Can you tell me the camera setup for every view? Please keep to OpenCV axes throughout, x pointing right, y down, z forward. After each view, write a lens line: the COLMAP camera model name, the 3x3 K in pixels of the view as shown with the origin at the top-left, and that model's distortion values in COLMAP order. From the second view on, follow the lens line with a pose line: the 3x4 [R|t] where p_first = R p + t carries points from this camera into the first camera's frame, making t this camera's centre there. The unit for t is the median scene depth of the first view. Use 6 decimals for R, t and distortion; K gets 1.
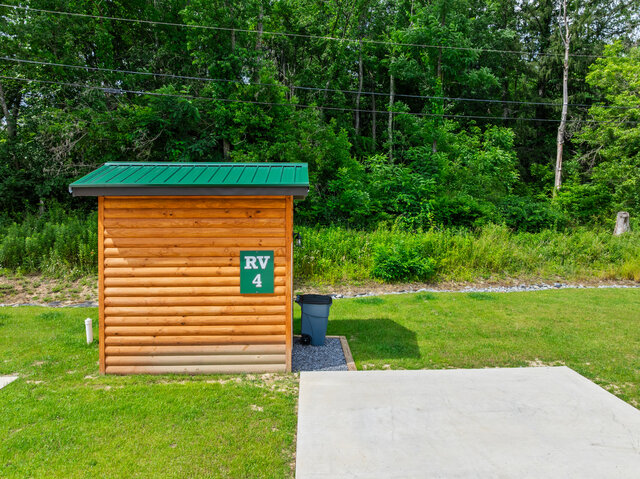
lens RADIAL K [[454.1, 0, 322.0], [0, 454.1, 212.2], [0, 0, 1]] dist [-0.046844, 0.002449]
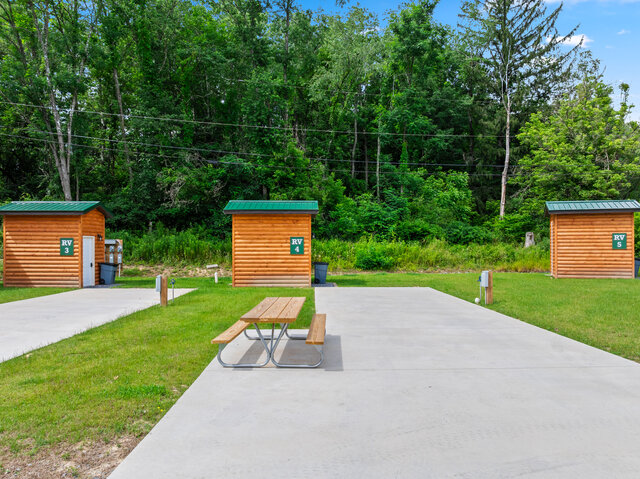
lens RADIAL K [[454.2, 0, 320.0], [0, 454.2, 239.5], [0, 0, 1]] dist [-0.032025, -0.001766]
pose [[0.999815, -0.000373, -0.019217, 0.011453], [0.000029, 0.999840, -0.017881, 0.060848], [0.019220, 0.017877, 0.999655, -0.612932]]
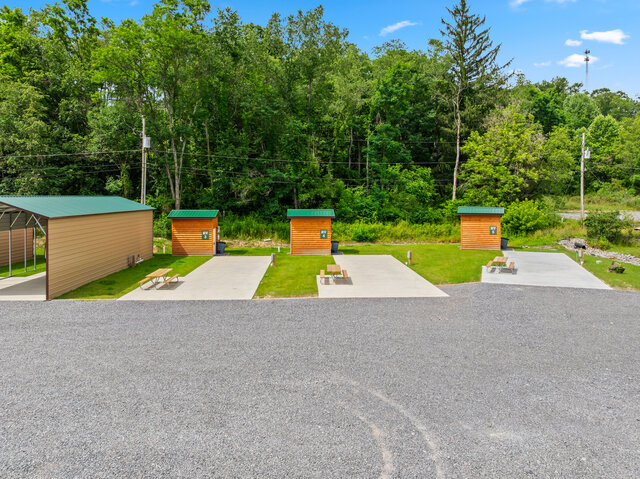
lens RADIAL K [[465.9, 0, 323.3], [0, 465.9, 192.7], [0, 0, 1]] dist [-0.004657, -0.054590]
pose [[0.999977, 0.001626, 0.006565, -0.077419], [-0.001562, 0.999952, -0.009685, -0.109617], [-0.006581, 0.009674, 0.999932, -1.670664]]
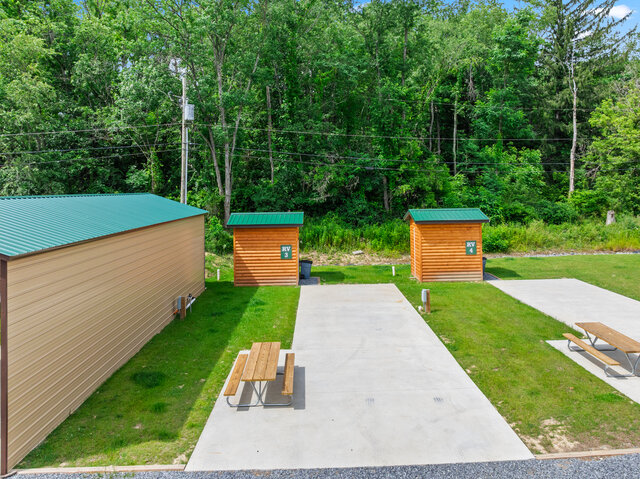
lens RADIAL K [[468.3, 0, 324.5], [0, 468.3, 168.7], [0, 0, 1]] dist [-0.028266, -0.003593]
pose [[0.999847, -0.014395, -0.009908, -0.464093], [0.013943, 0.998919, -0.044334, -0.115725], [0.010535, 0.044189, 0.998968, -0.920849]]
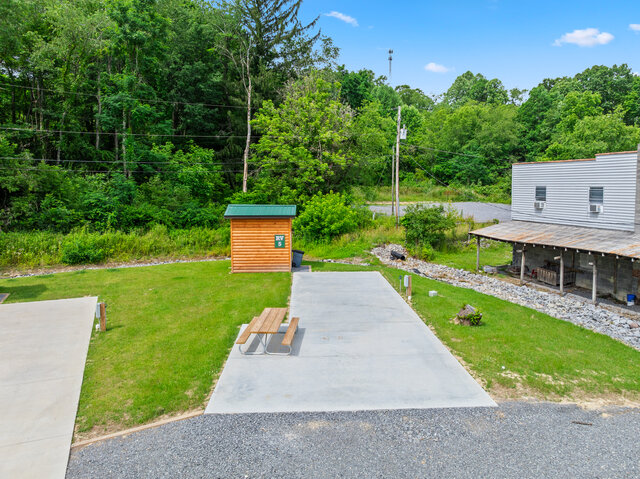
lens RADIAL K [[457.4, 0, 322.0], [0, 457.4, 211.4], [0, 0, 1]] dist [-0.031758, -0.000402]
pose [[0.927138, -0.022295, 0.374055, 0.341215], [0.002648, 0.998593, 0.052956, -0.118028], [-0.374710, -0.048107, 0.925893, -0.806478]]
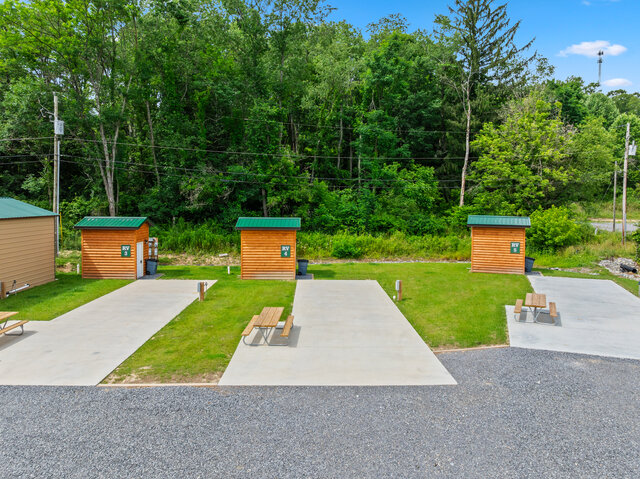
lens RADIAL K [[457.4, 0, 322.0], [0, 457.4, 211.4], [0, 0, 1]] dist [-0.031758, -0.000402]
pose [[0.999877, 0.010420, -0.011731, 0.076423], [-0.010153, 0.999693, 0.022591, -0.111506], [0.011963, -0.022469, 0.999676, -1.087552]]
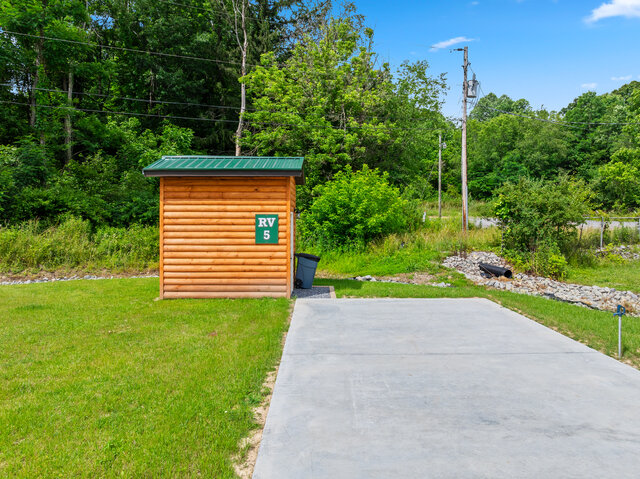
lens RADIAL K [[454.1, 0, 322.0], [0, 454.1, 212.2], [0, 0, 1]] dist [-0.046844, 0.002449]
pose [[0.938498, 0.006113, 0.345229, 0.594717], [0.000248, 0.999831, -0.018379, 0.033556], [-0.345283, 0.017334, 0.938338, -0.090176]]
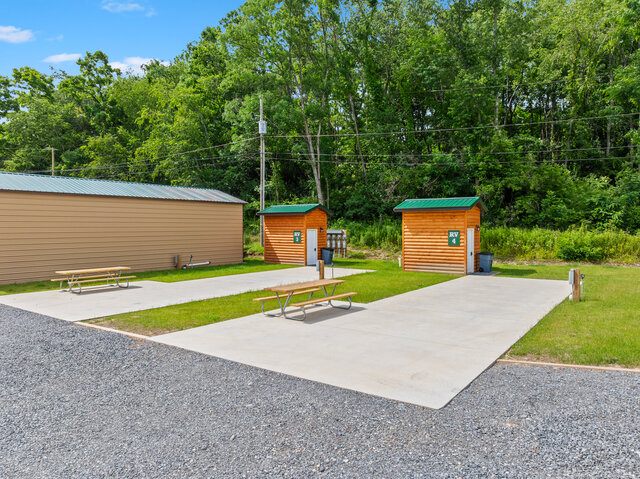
lens RADIAL K [[455.2, 0, 328.4], [0, 455.2, 233.7], [0, 0, 1]] dist [-0.027828, -0.001369]
pose [[0.793699, 0.007849, -0.608260, 0.401814], [0.000280, 0.999912, 0.013268, 0.029288], [0.608311, -0.010701, 0.793627, -0.718684]]
